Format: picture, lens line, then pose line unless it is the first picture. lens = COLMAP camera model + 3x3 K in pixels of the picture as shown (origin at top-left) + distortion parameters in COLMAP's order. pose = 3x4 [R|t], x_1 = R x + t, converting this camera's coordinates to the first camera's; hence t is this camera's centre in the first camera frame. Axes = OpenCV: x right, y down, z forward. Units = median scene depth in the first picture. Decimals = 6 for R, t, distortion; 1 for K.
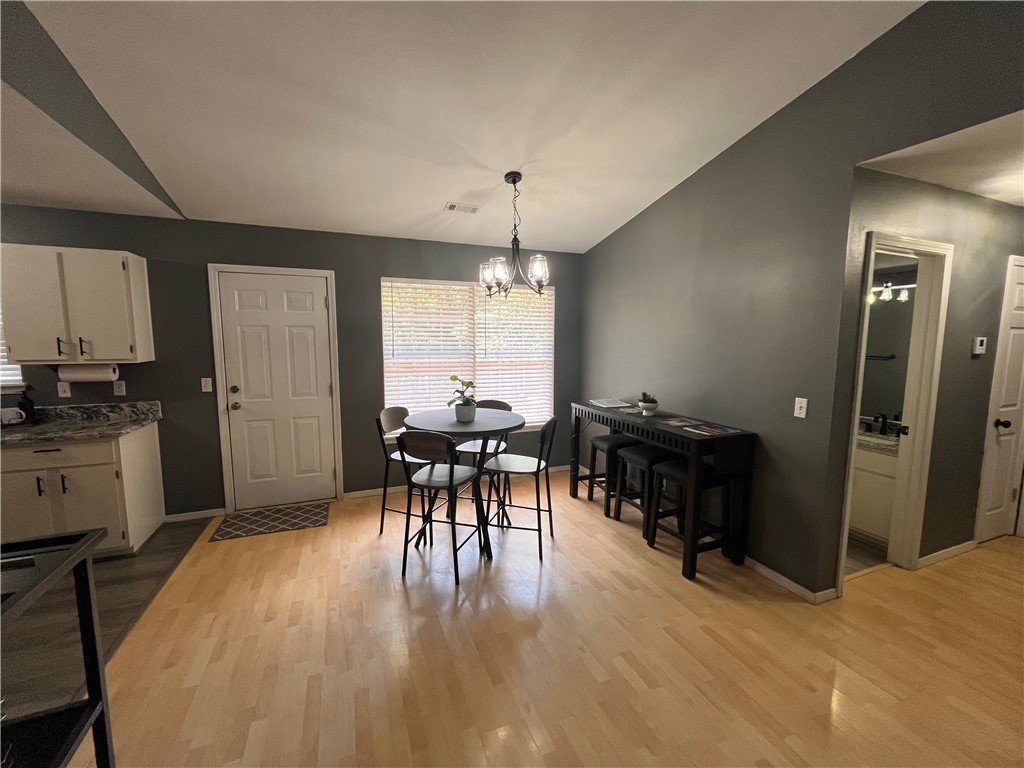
lens RADIAL K [[417.0, 0, 510.6], [0, 417.0, 383.7], [0, 0, 1]] dist [-0.004810, 0.000851]
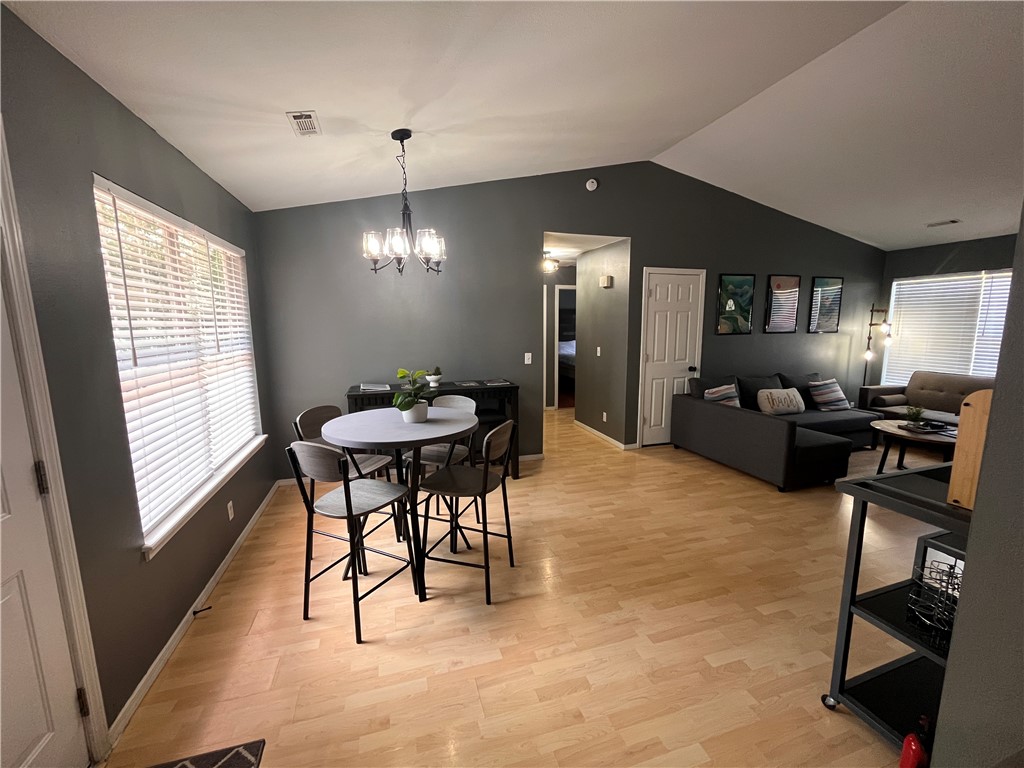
lens RADIAL K [[417.0, 0, 511.9], [0, 417.0, 381.9], [0, 0, 1]] dist [-0.004810, 0.000851]
pose [[0.086507, -0.147018, 0.985344, -0.856740], [0.115321, 0.983881, 0.136675, -0.075169], [-0.989554, 0.101807, 0.102067, 0.696236]]
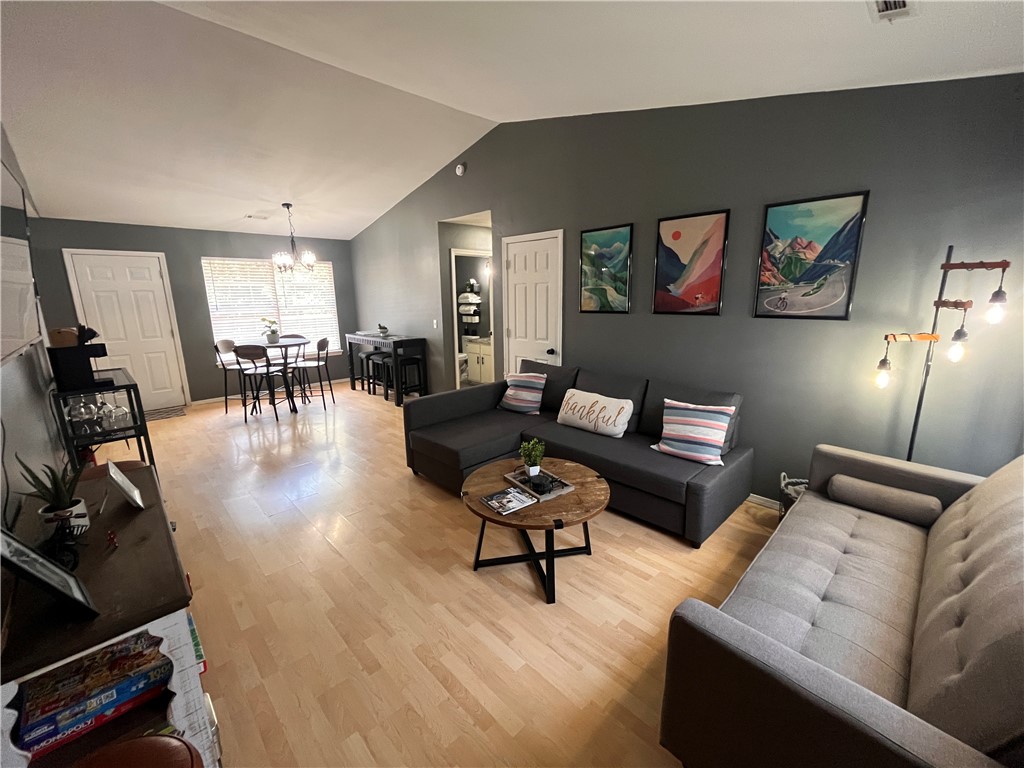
lens RADIAL K [[417.0, 0, 509.8], [0, 417.0, 383.2], [0, 0, 1]] dist [-0.004810, 0.000851]
pose [[0.925270, -0.096497, 0.366829, 0.154859], [0.058602, 0.991854, 0.113099, 0.114121], [-0.374754, -0.083150, 0.923388, -1.031164]]
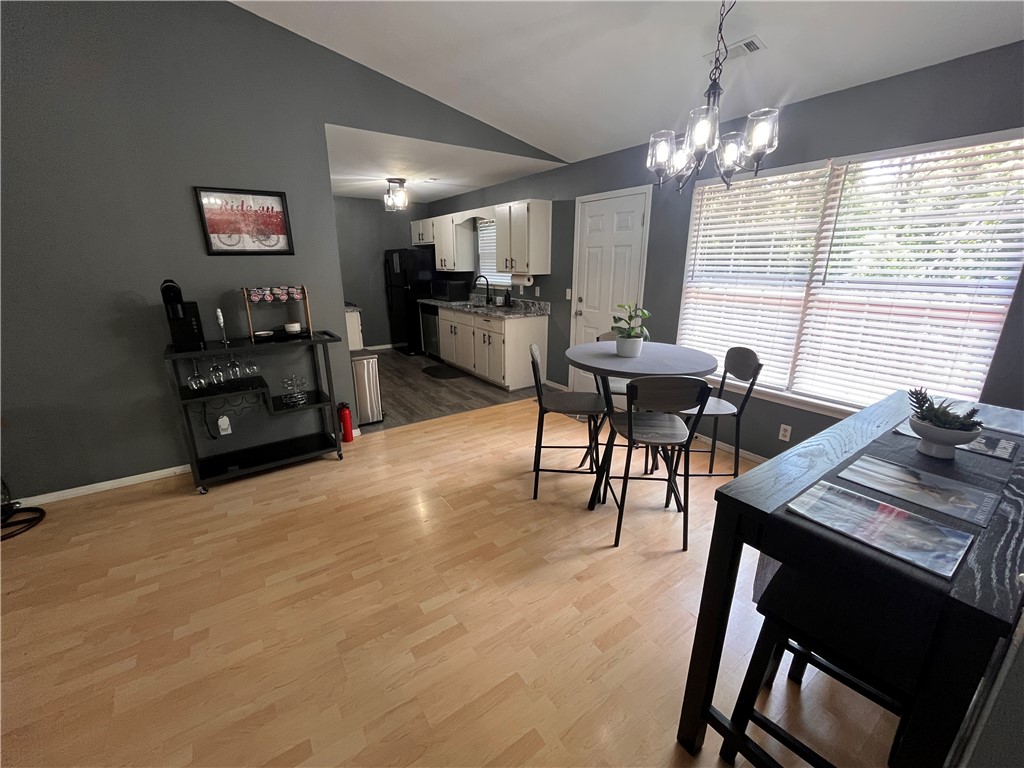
lens RADIAL K [[417.0, 0, 515.3], [0, 417.0, 382.1], [0, 0, 1]] dist [-0.004810, 0.000851]
pose [[0.225199, 0.267899, -0.936758, 0.621742], [-0.105577, 0.962503, 0.249881, -0.045571], [0.968576, 0.042628, 0.245039, 0.557978]]
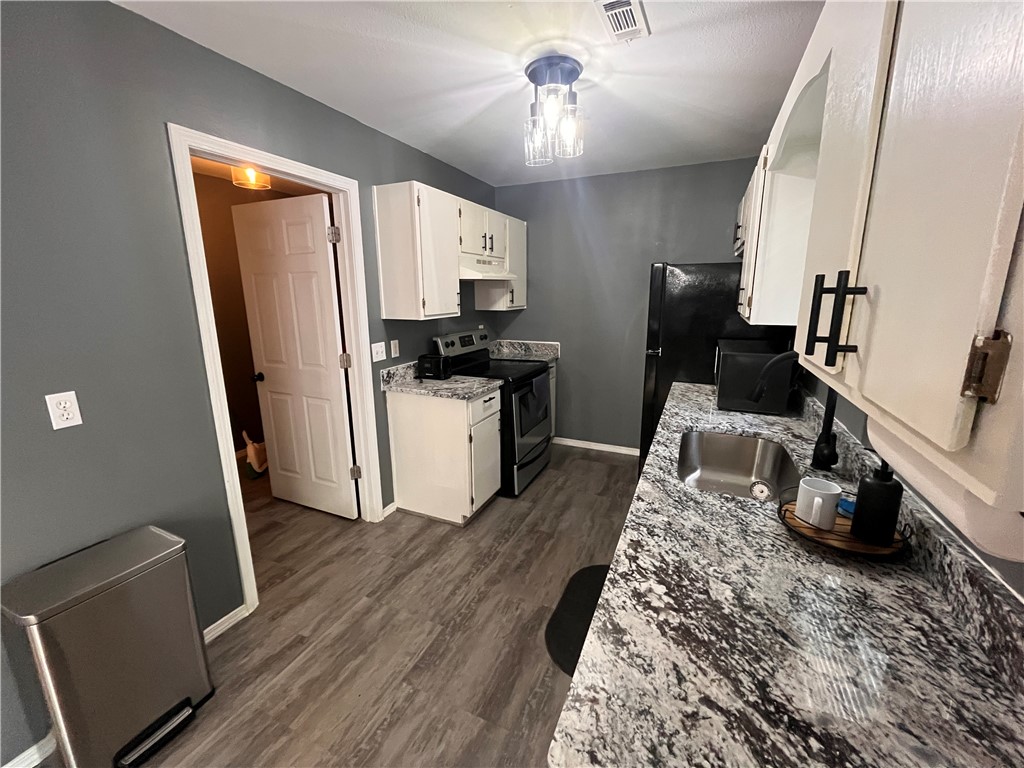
lens RADIAL K [[417.0, 0, 511.0], [0, 417.0, 381.2], [0, 0, 1]] dist [-0.004810, 0.000851]
pose [[-0.720848, 0.149561, -0.676764, -0.708548], [-0.070467, 0.955565, 0.286232, -0.097461], [0.689502, 0.254020, -0.678278, 0.932689]]
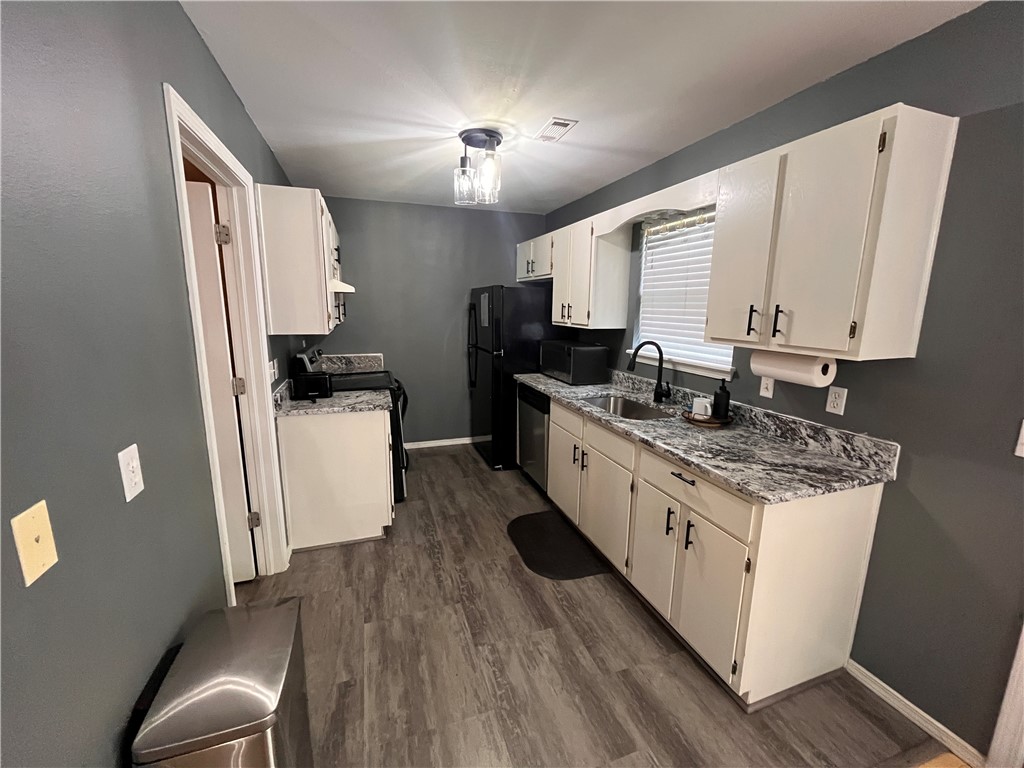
lens RADIAL K [[417.0, 0, 510.3], [0, 417.0, 381.1], [0, 0, 1]] dist [-0.004810, 0.000851]
pose [[-0.049905, 0.177081, -0.982930, -0.395312], [-0.120017, 0.975962, 0.181919, -0.062863], [0.991517, 0.127047, -0.027452, 0.599133]]
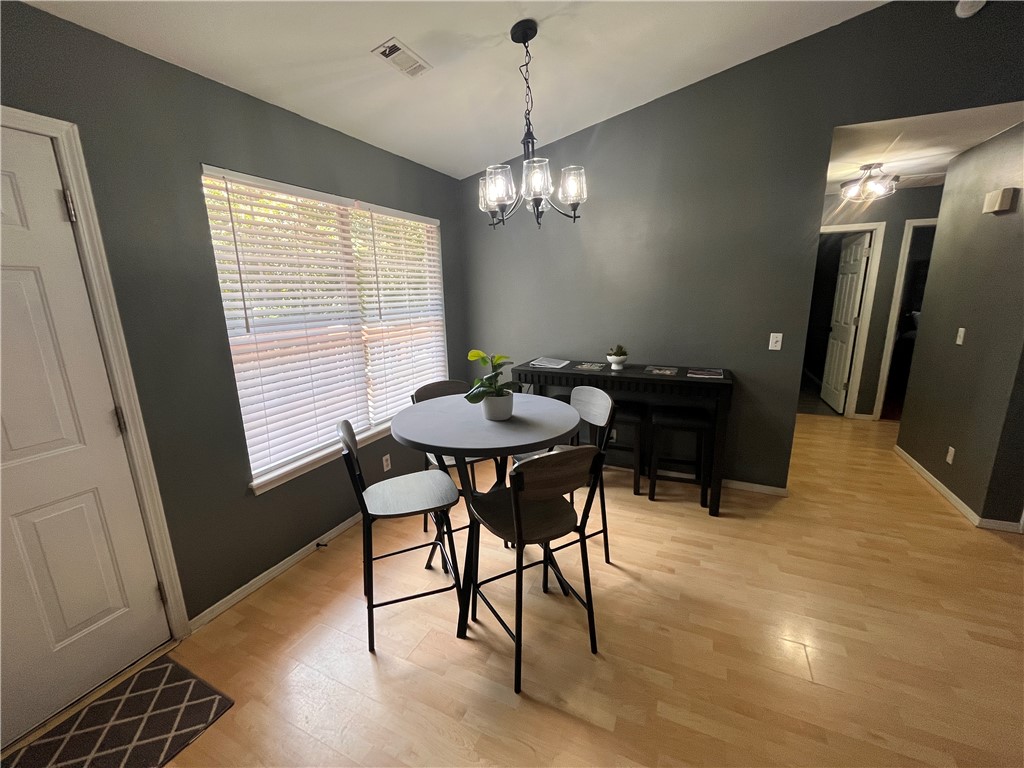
lens RADIAL K [[417.0, 0, 511.9], [0, 417.0, 383.0], [0, 0, 1]] dist [-0.004810, 0.000851]
pose [[0.731751, -0.168340, 0.660456, -0.492053], [0.099717, 0.985034, 0.140587, -0.050890], [-0.674238, -0.037016, 0.737586, 0.492131]]
